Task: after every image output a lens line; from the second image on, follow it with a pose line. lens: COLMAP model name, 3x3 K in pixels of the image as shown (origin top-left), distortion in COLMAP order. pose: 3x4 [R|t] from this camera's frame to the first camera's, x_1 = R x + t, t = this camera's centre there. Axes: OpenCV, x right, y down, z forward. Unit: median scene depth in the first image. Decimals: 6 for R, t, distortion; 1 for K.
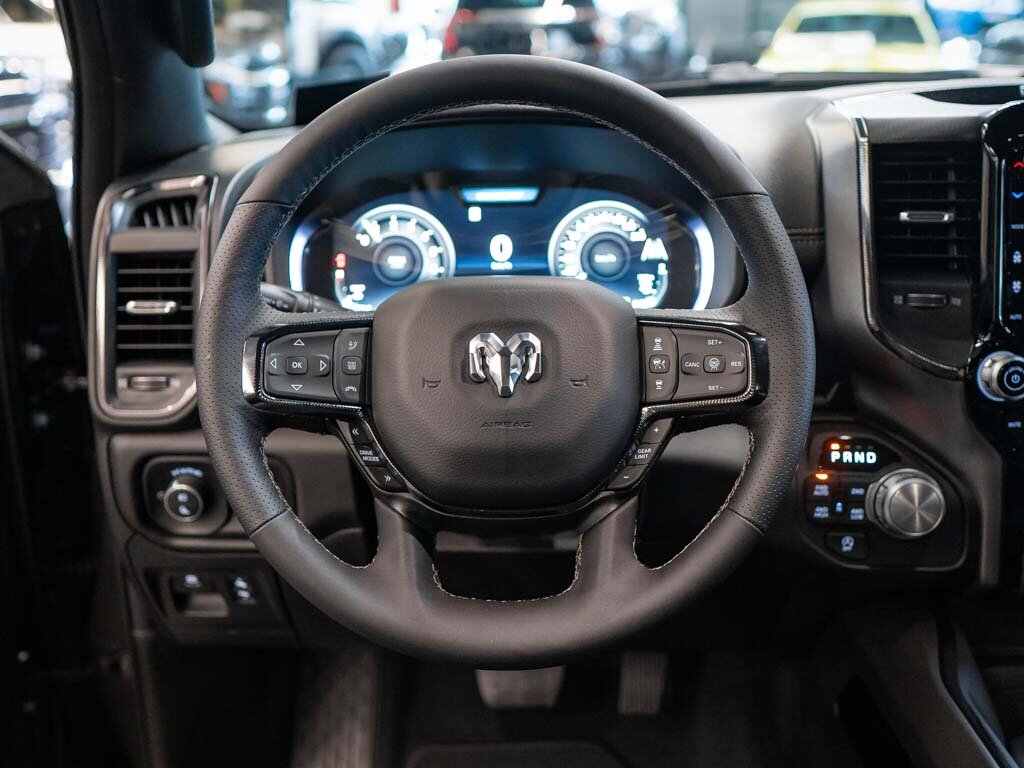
lens RADIAL K [[1108.3, 0, 487.8], [0, 1108.3, 378.6], [0, 0, 1]] dist [-0.022476, 0.000000]
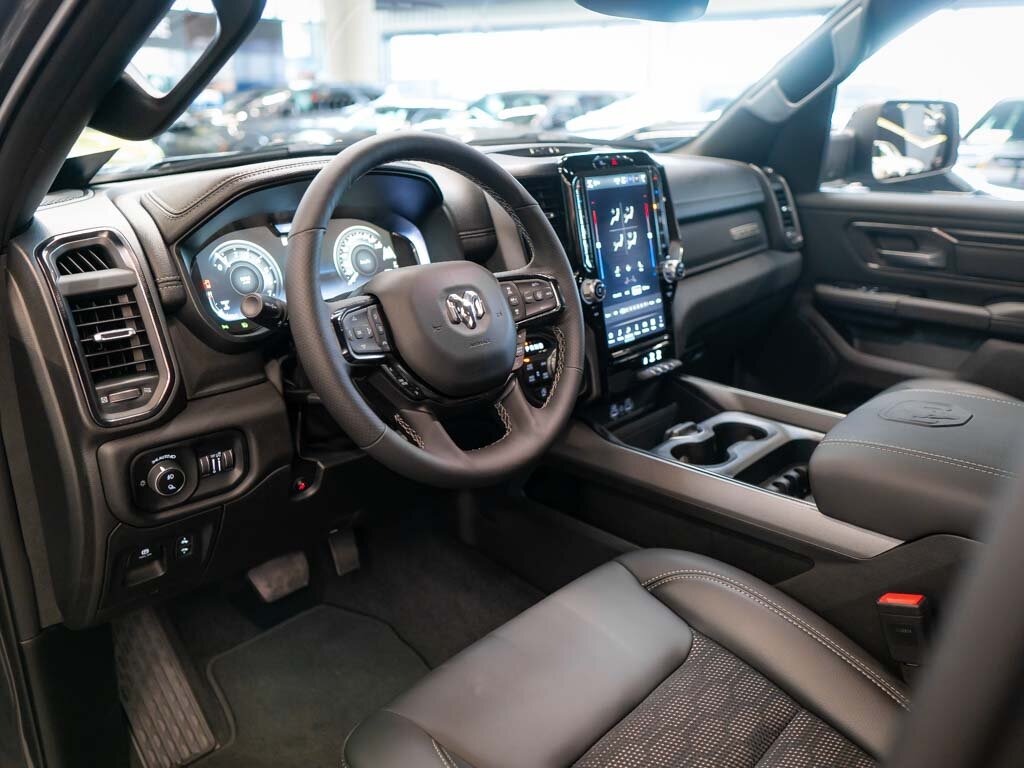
lens RADIAL K [[822.2, 0, 513.0], [0, 822.2, 376.7], [0, 0, 1]] dist [-0.001623, 0.004775]
pose [[0.682112, -0.203296, 0.702419, -0.813640], [0.206263, 0.975063, 0.081905, -0.002134], [-0.701554, 0.089015, 0.707035, 0.054712]]
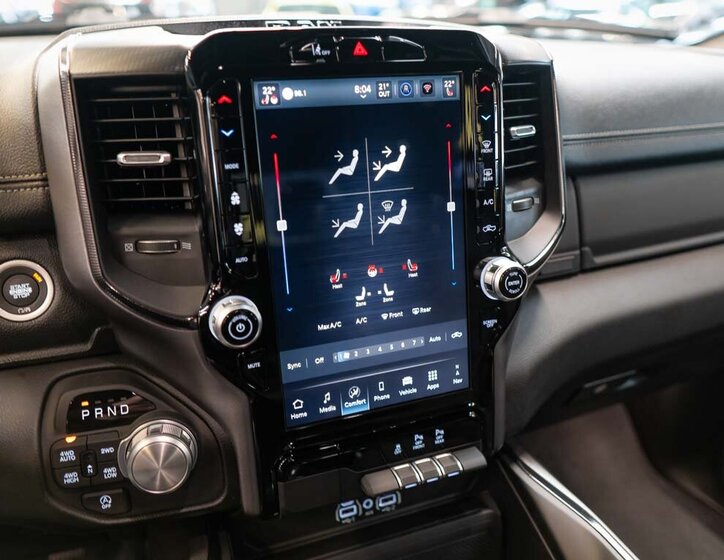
lens RADIAL K [[604.9, 0, 352.3], [0, 604.9, 270.3], [0, 0, 1]] dist [0.006506, -0.017123]
pose [[0.938957, -0.108700, 0.326412, 0.446900], [0.077904, 0.991307, 0.106021, -0.108276], [-0.335099, -0.074120, 0.939263, 0.526486]]
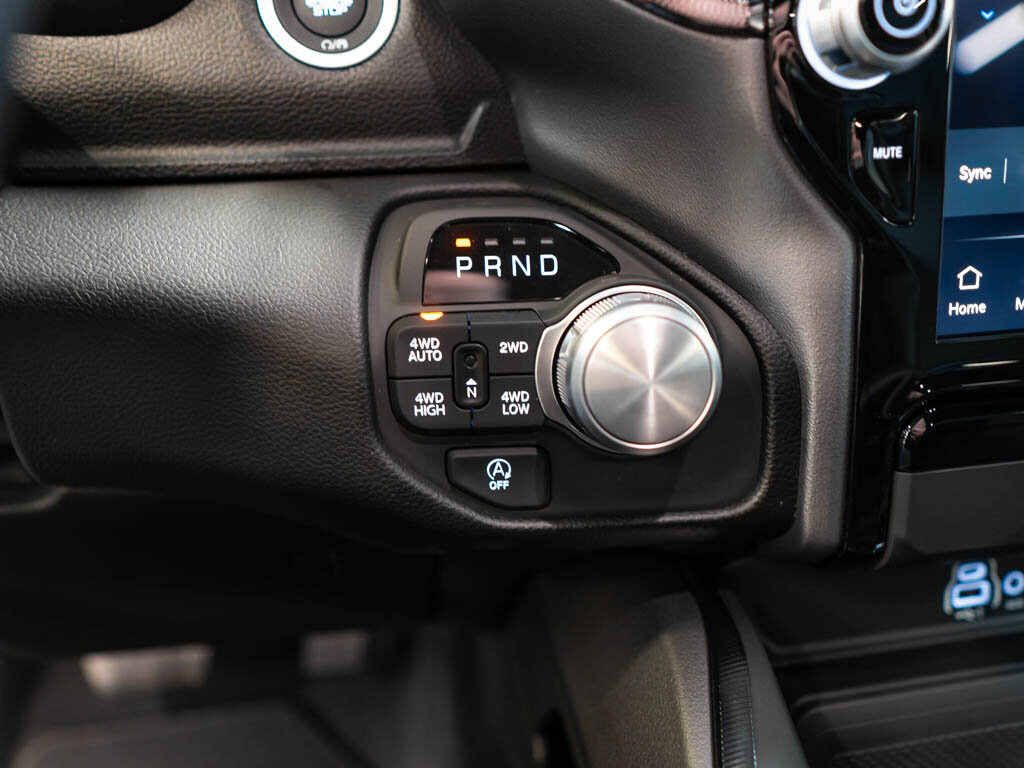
lens RADIAL K [[822.2, 0, 523.4], [0, 822.2, 390.1], [0, 0, 1]] dist [-0.001623, 0.004775]
pose [[0.986173, -0.065296, 0.152312, 0.342937], [0.046524, 0.991228, 0.123705, 0.094683], [-0.159053, -0.114908, 0.980560, 0.827103]]
